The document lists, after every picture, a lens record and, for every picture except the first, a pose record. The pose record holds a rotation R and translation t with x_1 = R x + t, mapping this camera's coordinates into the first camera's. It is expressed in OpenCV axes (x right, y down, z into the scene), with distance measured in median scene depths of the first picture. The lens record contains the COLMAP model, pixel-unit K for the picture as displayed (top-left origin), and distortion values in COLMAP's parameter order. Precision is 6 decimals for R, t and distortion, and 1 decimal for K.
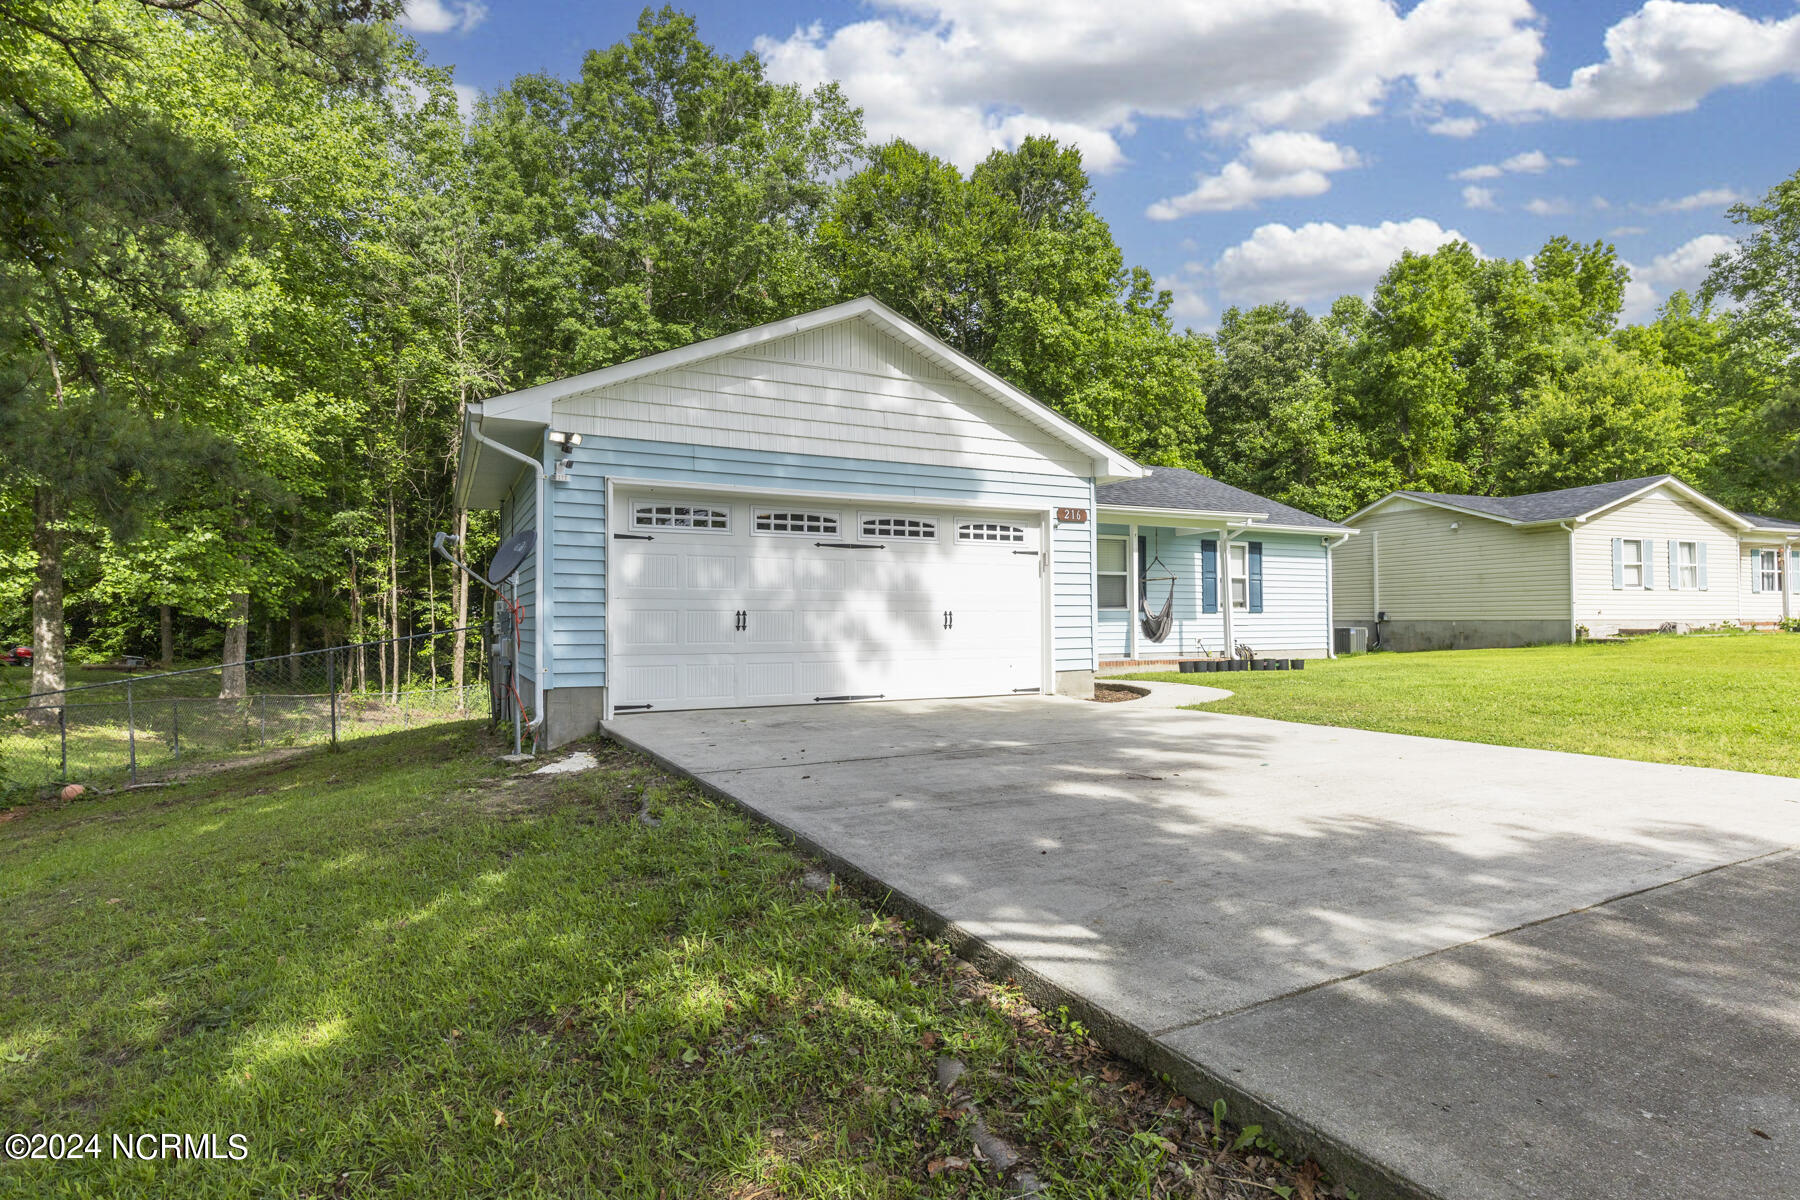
lens RADIAL K [[915.9, 0, 896.8], [0, 915.9, 565.3], [0, 0, 1]] dist [-0.019230, -0.000710]
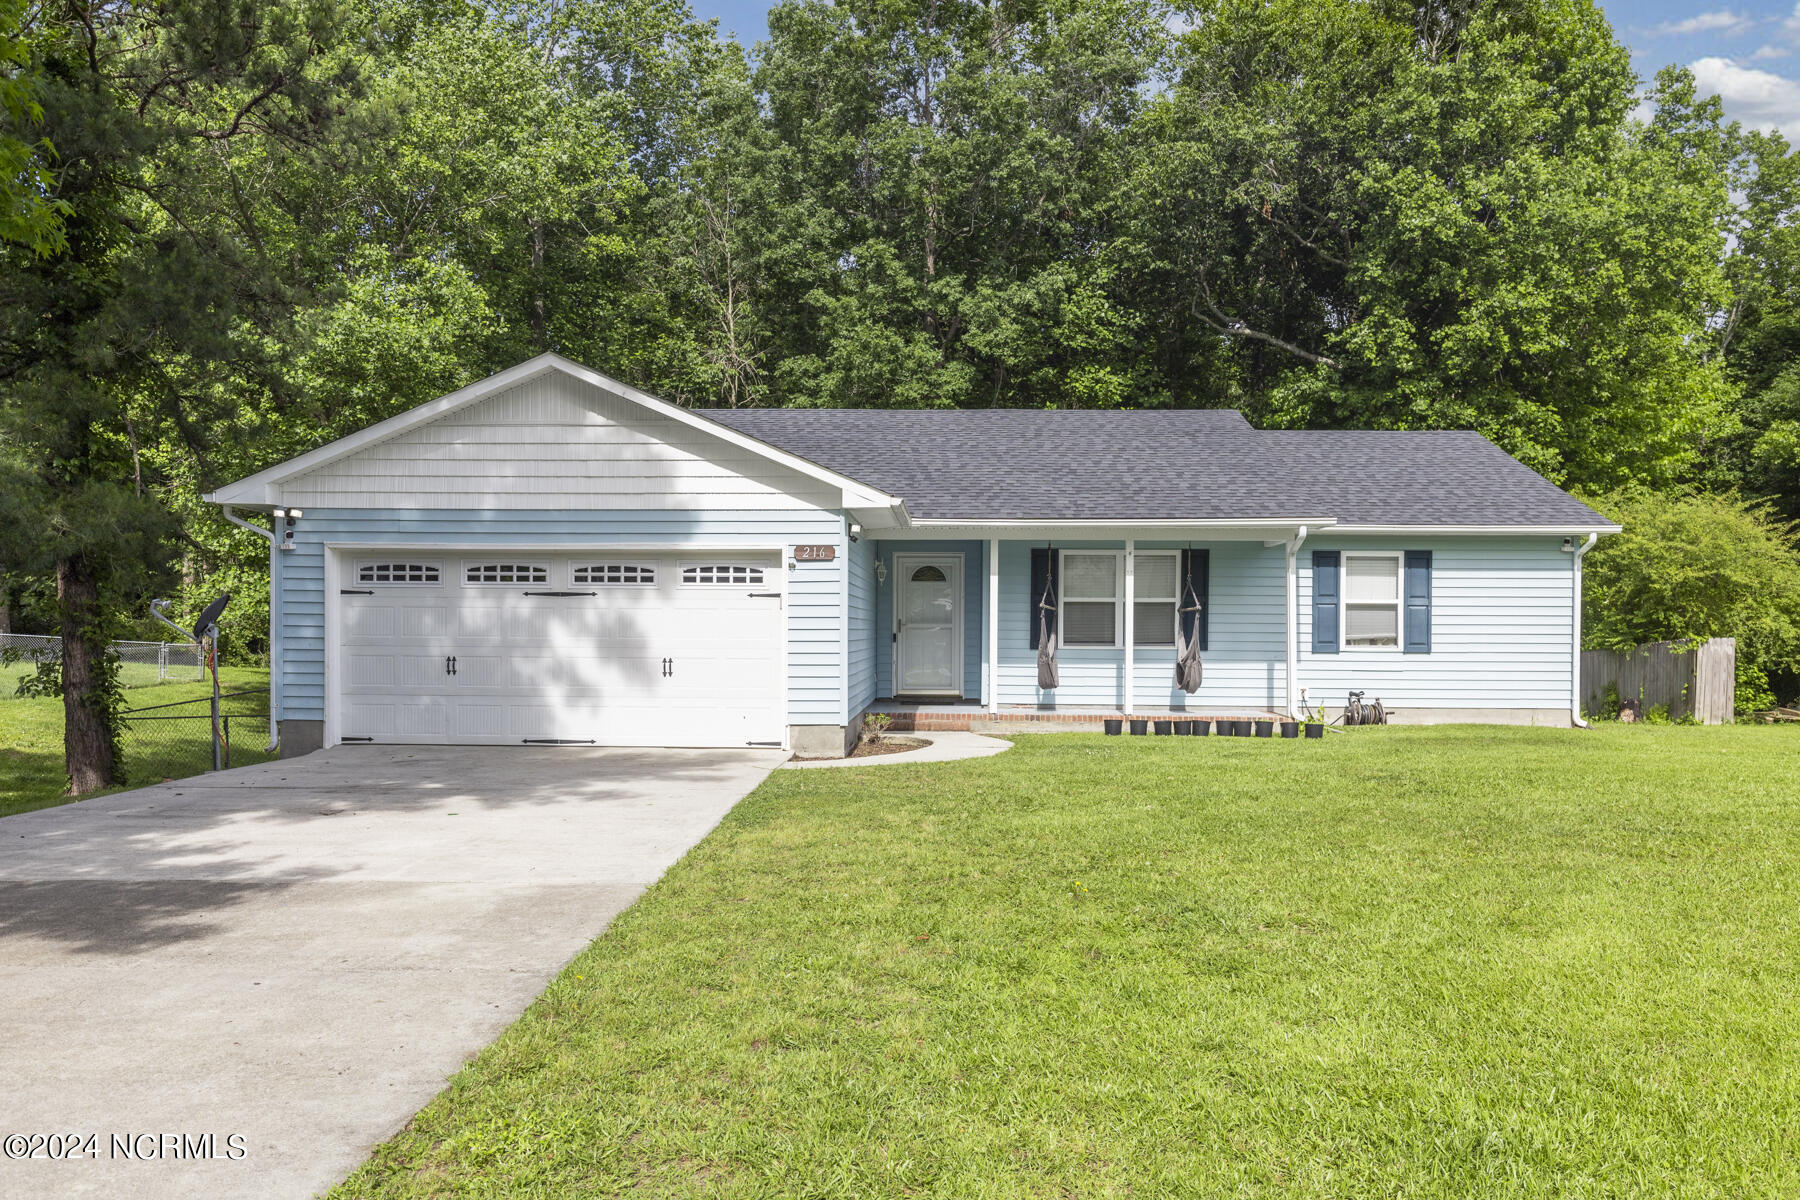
lens RADIAL K [[1272.8, 0, 901.1], [0, 1272.8, 603.5], [0, 0, 1]] dist [0.001517, -0.000610]
pose [[0.868921, 0.001208, -0.494949, 0.935200], [0.021060, 0.999001, 0.039411, -0.055423], [0.494502, -0.044668, 0.868028, -0.050024]]
